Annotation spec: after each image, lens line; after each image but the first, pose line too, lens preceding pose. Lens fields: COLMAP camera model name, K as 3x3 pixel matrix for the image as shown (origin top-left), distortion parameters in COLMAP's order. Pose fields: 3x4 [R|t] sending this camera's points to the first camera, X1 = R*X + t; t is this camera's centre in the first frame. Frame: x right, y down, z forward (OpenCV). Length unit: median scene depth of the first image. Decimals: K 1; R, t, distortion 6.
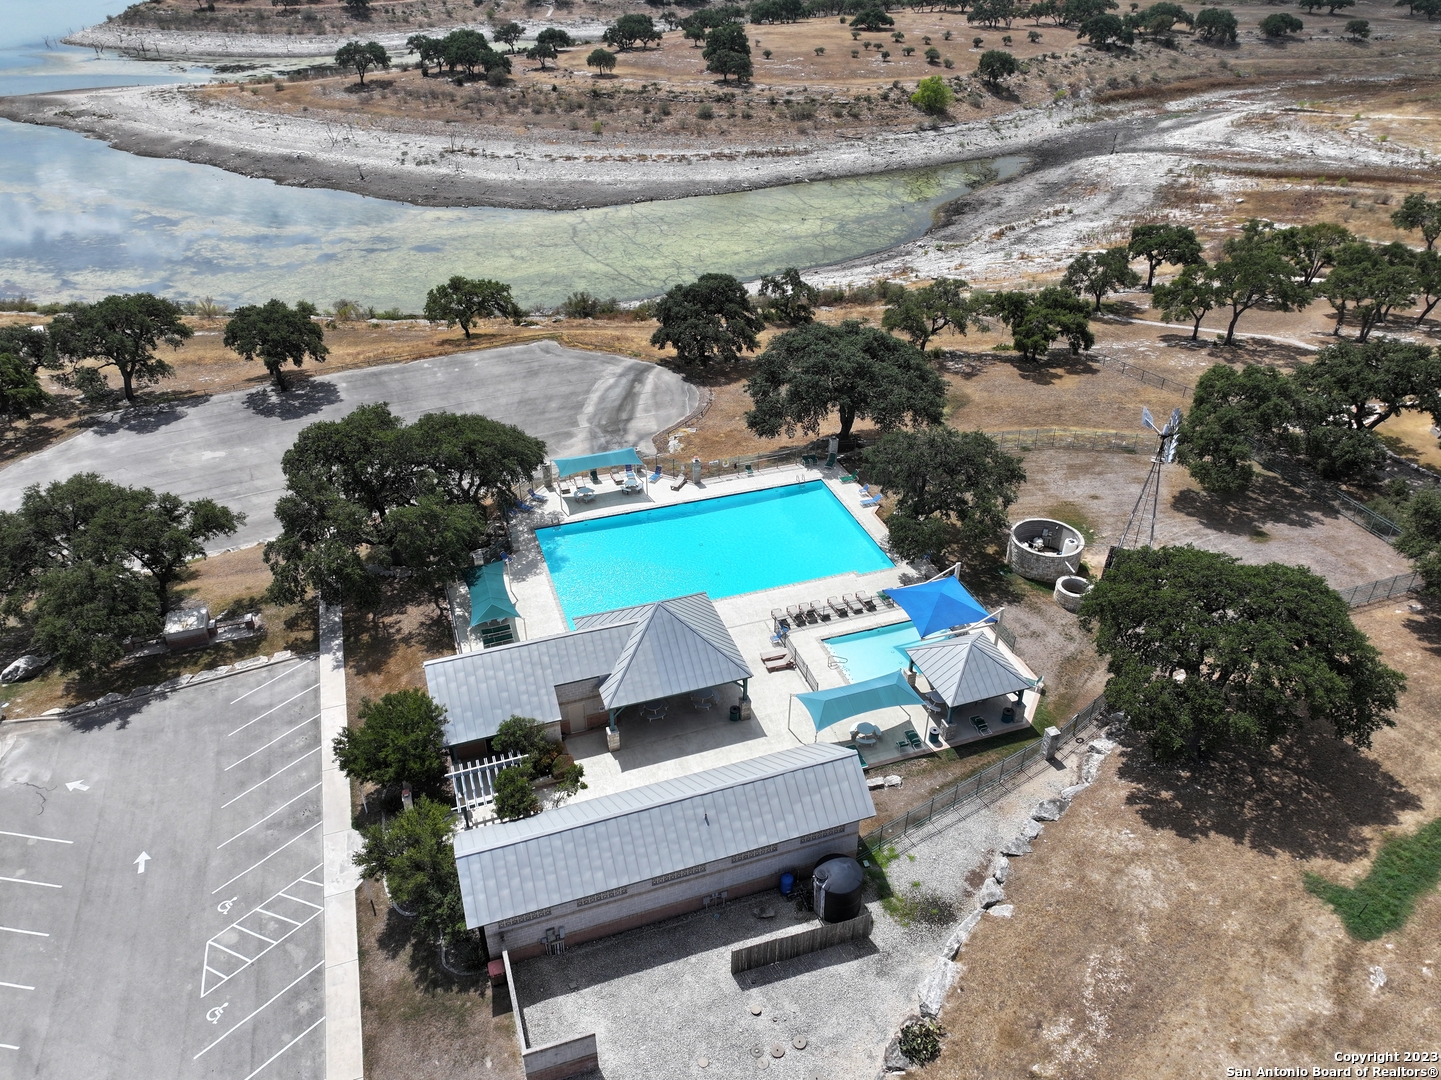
lens RADIAL K [[1006.3, 0, 720.5], [0, 1006.3, 540.0], [0, 0, 1]] dist [-0.003504, 0.019543]
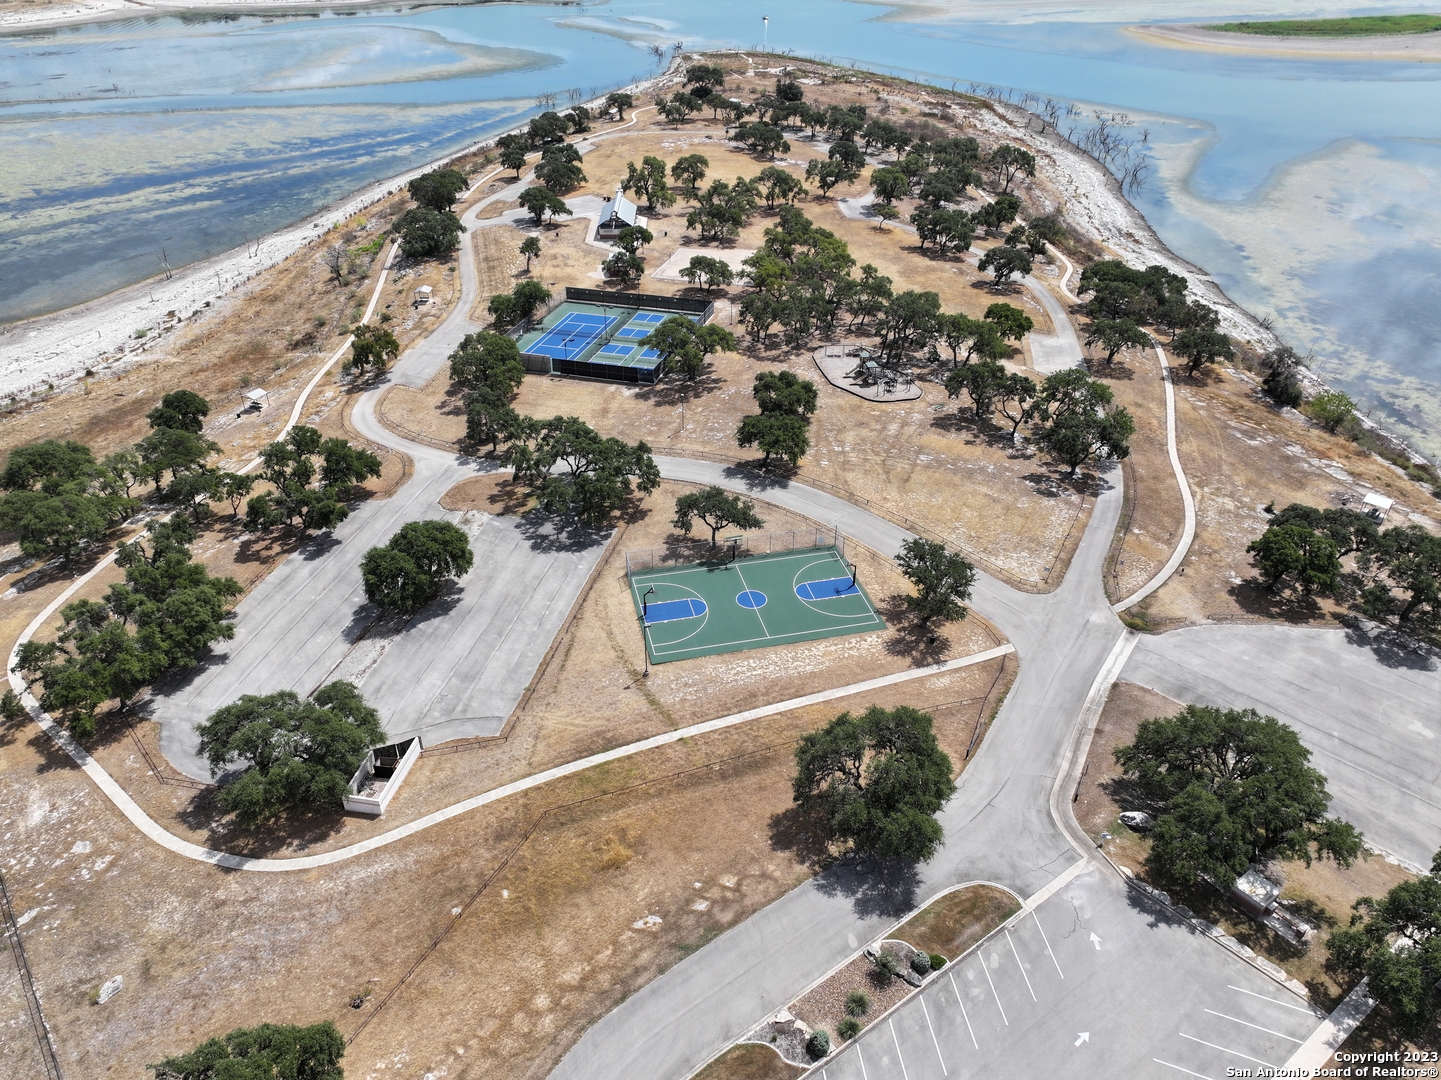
lens RADIAL K [[1006.3, 0, 720.5], [0, 1006.3, 540.0], [0, 0, 1]] dist [-0.003504, 0.019543]
pose [[0.294611, 0.516744, -0.803853, 0.000303], [-0.519454, 0.792654, 0.319165, -0.273510], [0.802104, 0.323536, 0.501949, -0.176206]]
